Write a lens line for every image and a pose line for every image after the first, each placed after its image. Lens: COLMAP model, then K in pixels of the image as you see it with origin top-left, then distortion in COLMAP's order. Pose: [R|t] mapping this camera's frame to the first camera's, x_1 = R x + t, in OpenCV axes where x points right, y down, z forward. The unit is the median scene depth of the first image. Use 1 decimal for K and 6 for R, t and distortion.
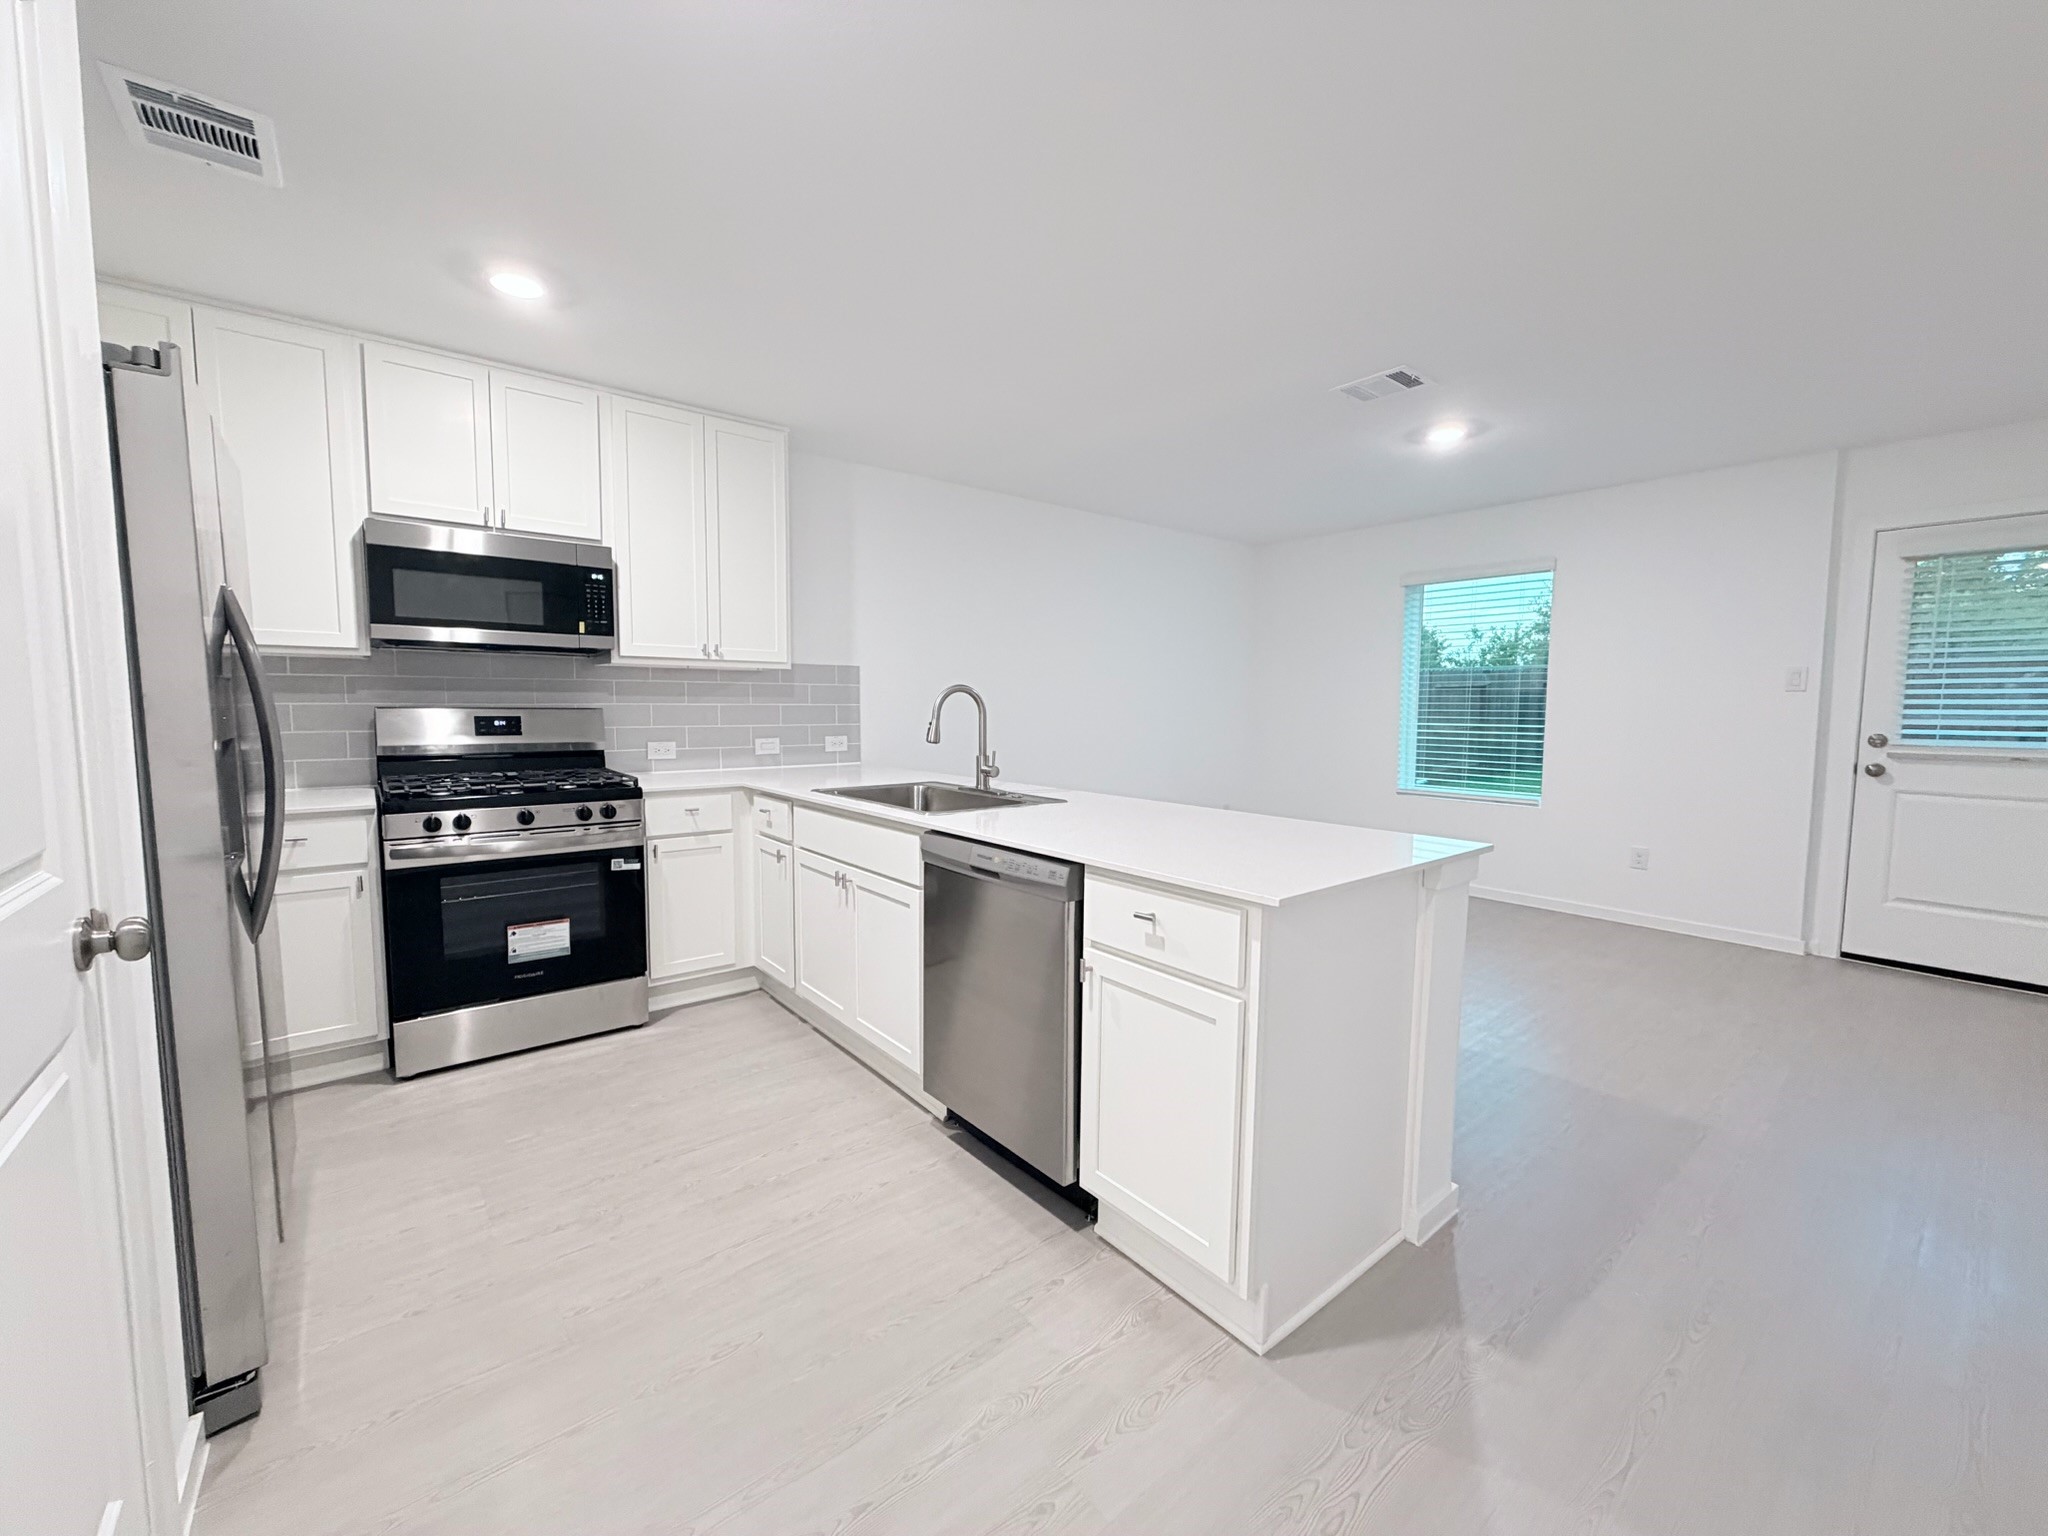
lens RADIAL K [[816.1, 0, 1023.0], [0, 816.1, 765.3], [0, 0, 1]] dist [0.000408, 0.000316]
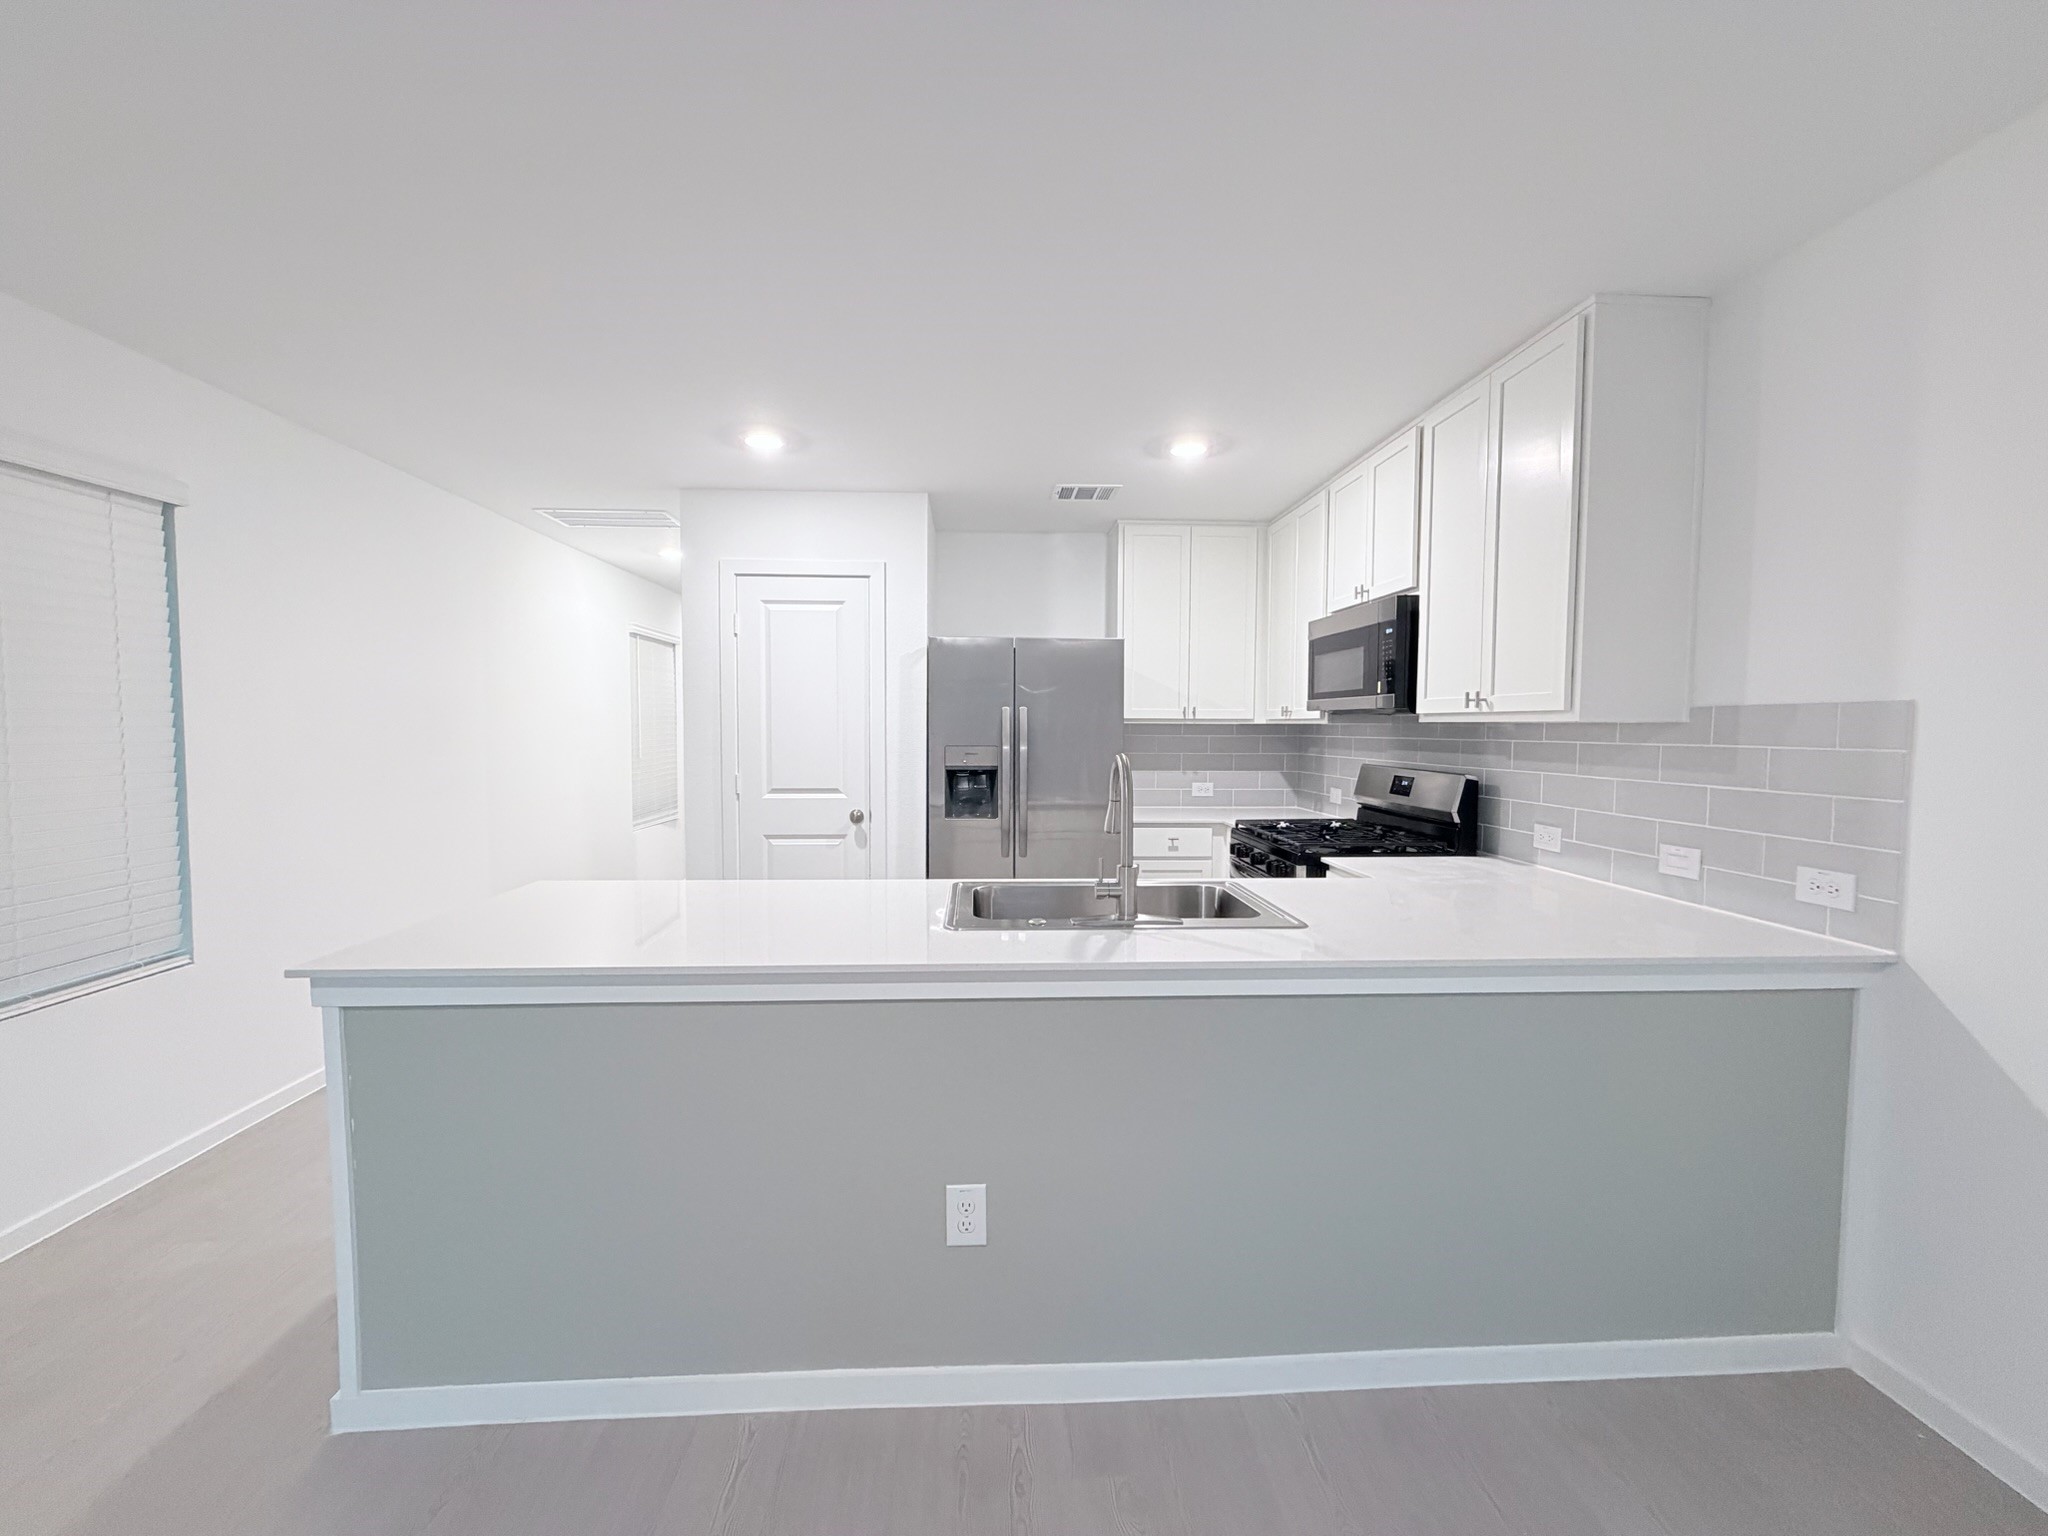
lens RADIAL K [[816.1, 0, 1025.7], [0, 816.1, 768.7], [0, 0, 1]] dist [0.000408, 0.000316]
pose [[-0.587339, 0.021489, -0.809055, 0.403688], [-0.087618, 0.992084, 0.089958, -0.101731], [0.804584, 0.123724, -0.580807, 1.025267]]
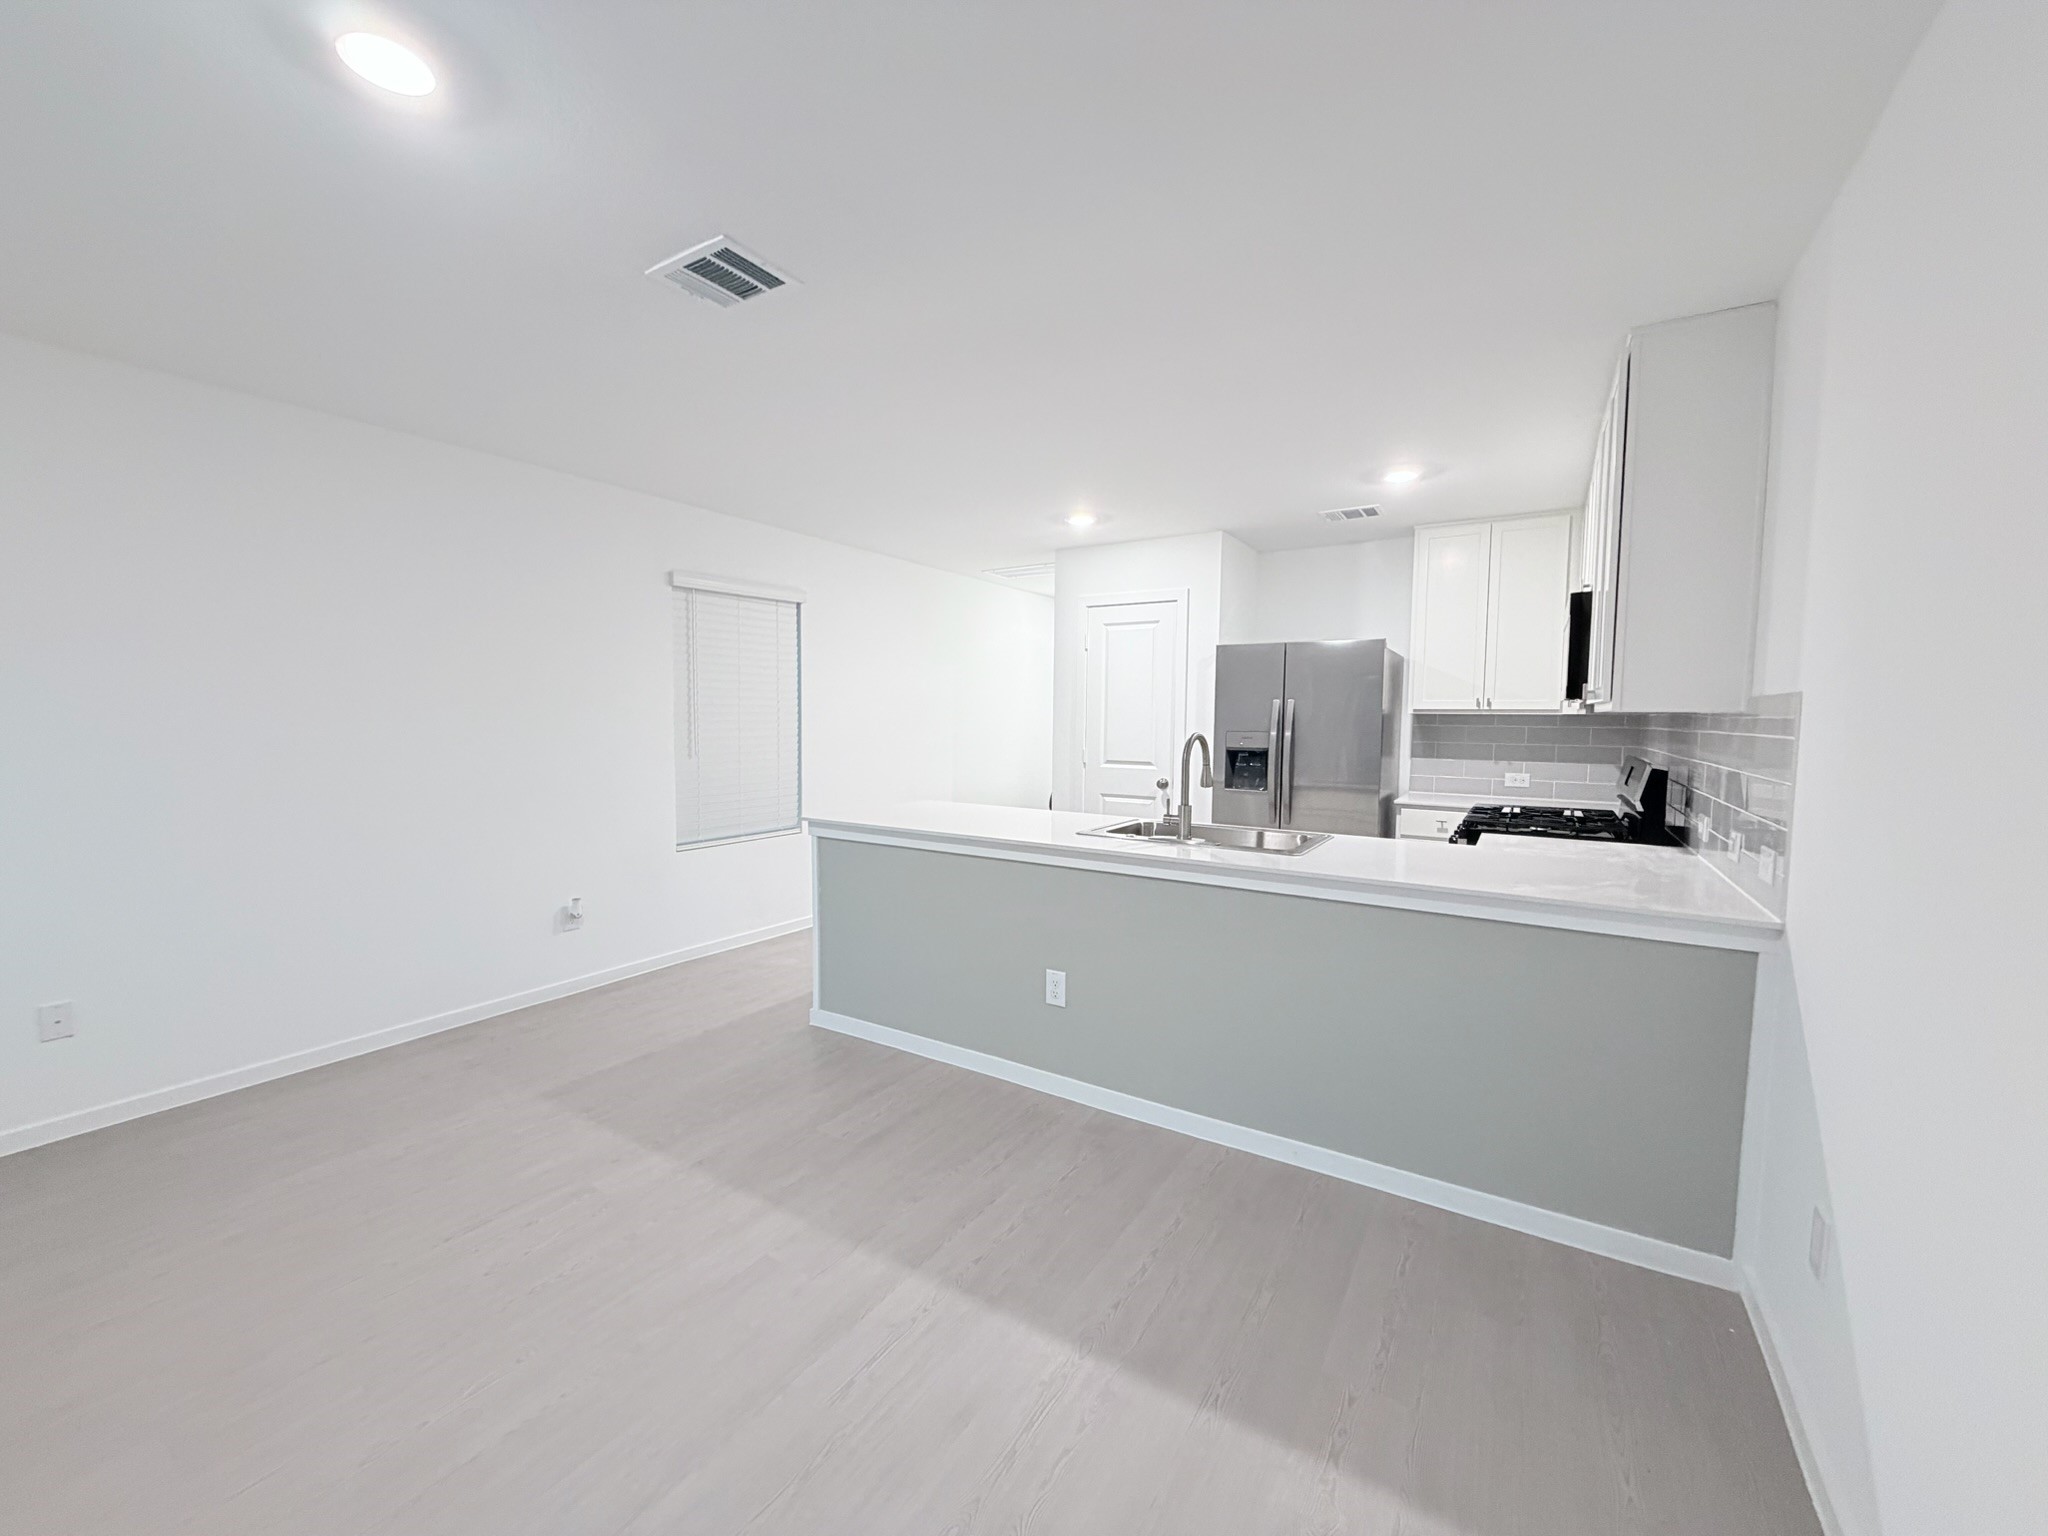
lens RADIAL K [[816.1, 0, 1022.7], [0, 816.1, 760.1], [0, 0, 1]] dist [0.000408, 0.000316]
pose [[-0.945058, -0.008258, -0.326798, 0.358613], [-0.055341, 0.989293, 0.135040, -0.140954], [0.322184, 0.145706, -0.935397, 1.466699]]
